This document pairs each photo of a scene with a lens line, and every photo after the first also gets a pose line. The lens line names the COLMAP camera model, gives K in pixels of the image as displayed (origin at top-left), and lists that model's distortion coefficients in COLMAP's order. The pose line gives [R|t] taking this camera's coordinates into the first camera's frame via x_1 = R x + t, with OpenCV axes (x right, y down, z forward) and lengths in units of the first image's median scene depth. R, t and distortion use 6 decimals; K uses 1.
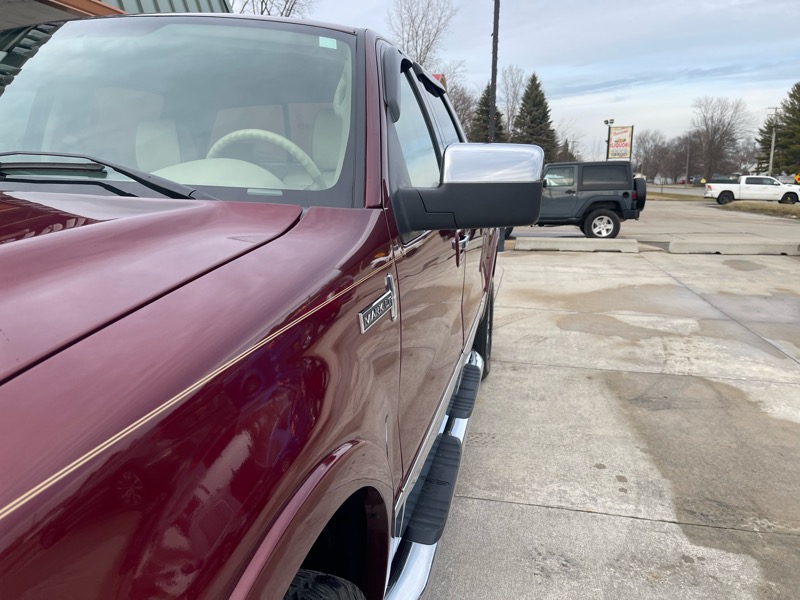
lens RADIAL K [[602.2, 0, 395.0], [0, 602.2, 303.8], [0, 0, 1]] dist [0.082762, -0.112190]
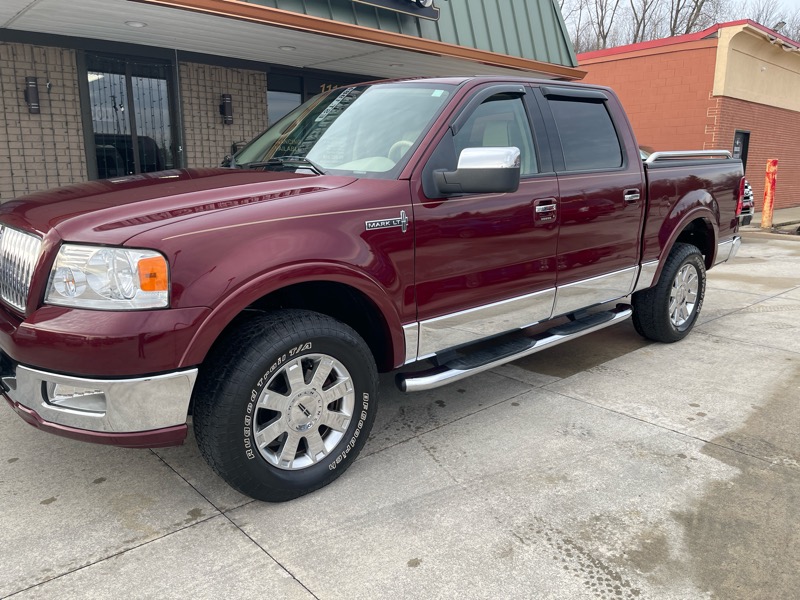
lens RADIAL K [[602.2, 0, 394.3], [0, 602.2, 297.7], [0, 0, 1]] dist [0.082762, -0.112190]
pose [[0.810774, 0.122896, -0.572312, 0.333333], [-0.116109, 0.992050, 0.048541, 0.042865], [0.573728, 0.027094, 0.818598, -0.212875]]
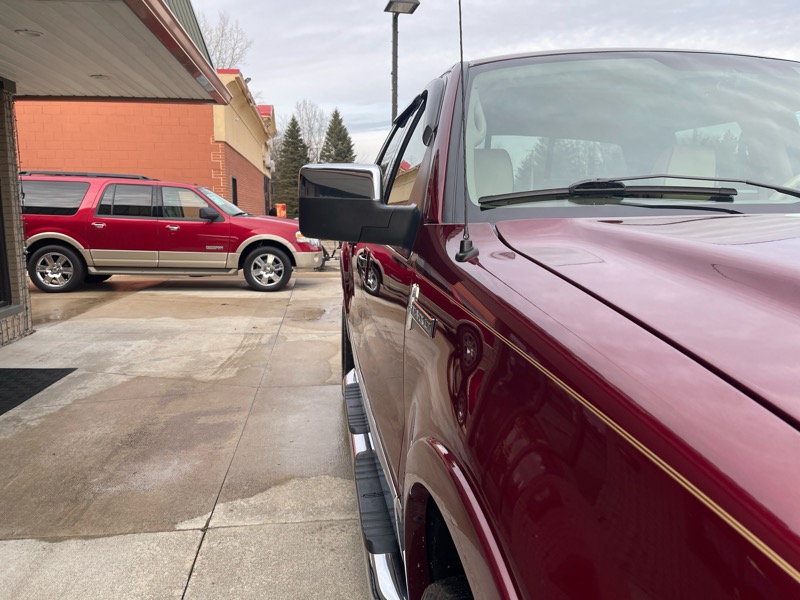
lens RADIAL K [[602.2, 0, 395.3], [0, 602.2, 302.5], [0, 0, 1]] dist [0.082762, -0.112190]
pose [[0.941848, -0.050280, 0.332257, -0.500751], [0.066949, 0.996997, -0.038908, -0.019730], [-0.329303, 0.058890, 0.942386, 0.093504]]
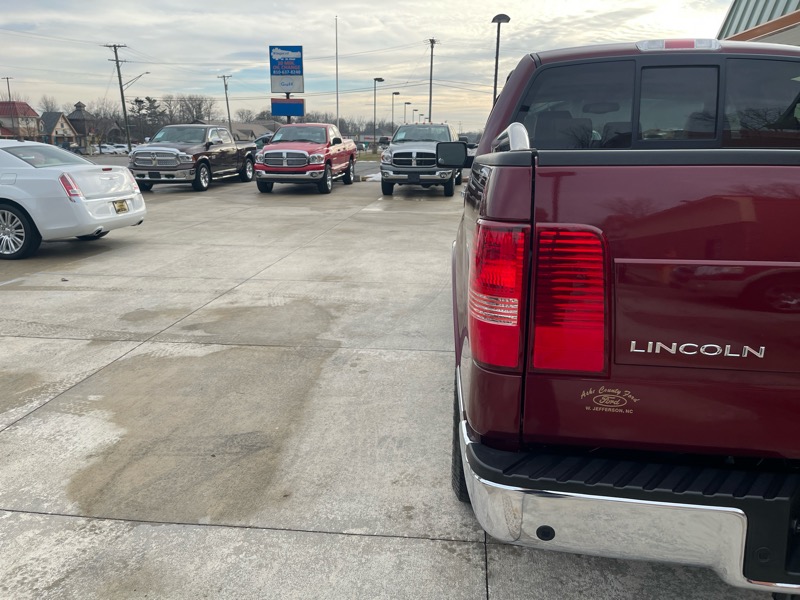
lens RADIAL K [[602.2, 0, 399.8], [0, 602.2, 298.5], [0, 0, 1]] dist [0.082762, -0.112190]
pose [[-0.994741, 0.014024, -0.101454, 0.249295], [-0.031764, 0.899492, 0.435782, -0.291456], [0.097368, 0.436713, -0.894316, 1.356845]]
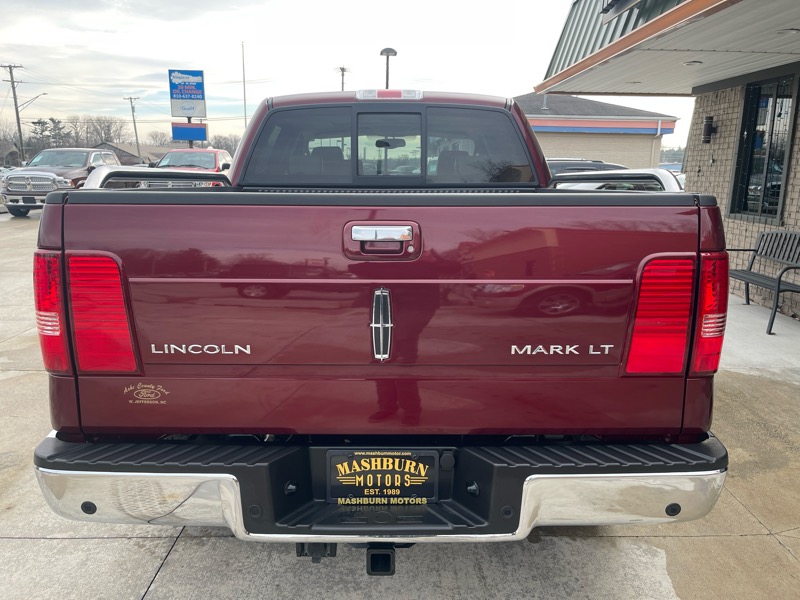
lens RADIAL K [[602.2, 0, 404.7], [0, 602.2, 298.4], [0, 0, 1]] dist [0.082762, -0.112190]
pose [[-0.973581, 0.030358, -0.226315, 0.055568], [-0.063195, 0.916587, 0.394809, -0.324602], [0.219423, 0.398681, -0.890453, 1.453517]]
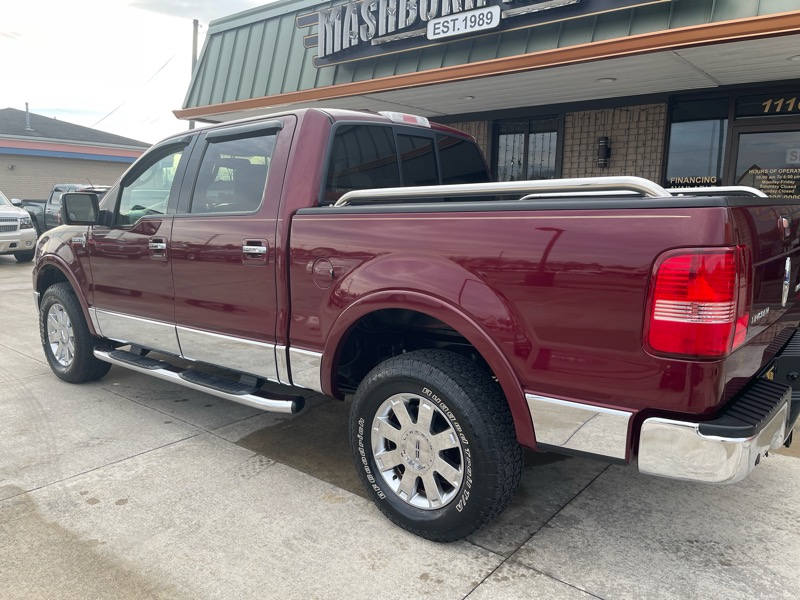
lens RADIAL K [[602.2, 0, 408.1], [0, 602.2, 294.3], [0, 0, 1]] dist [0.082762, -0.112190]
pose [[-0.448378, 0.121421, -0.885558, 0.610767], [-0.188233, 0.955687, 0.226344, -0.226643], [0.873799, 0.268179, -0.405653, 1.091355]]
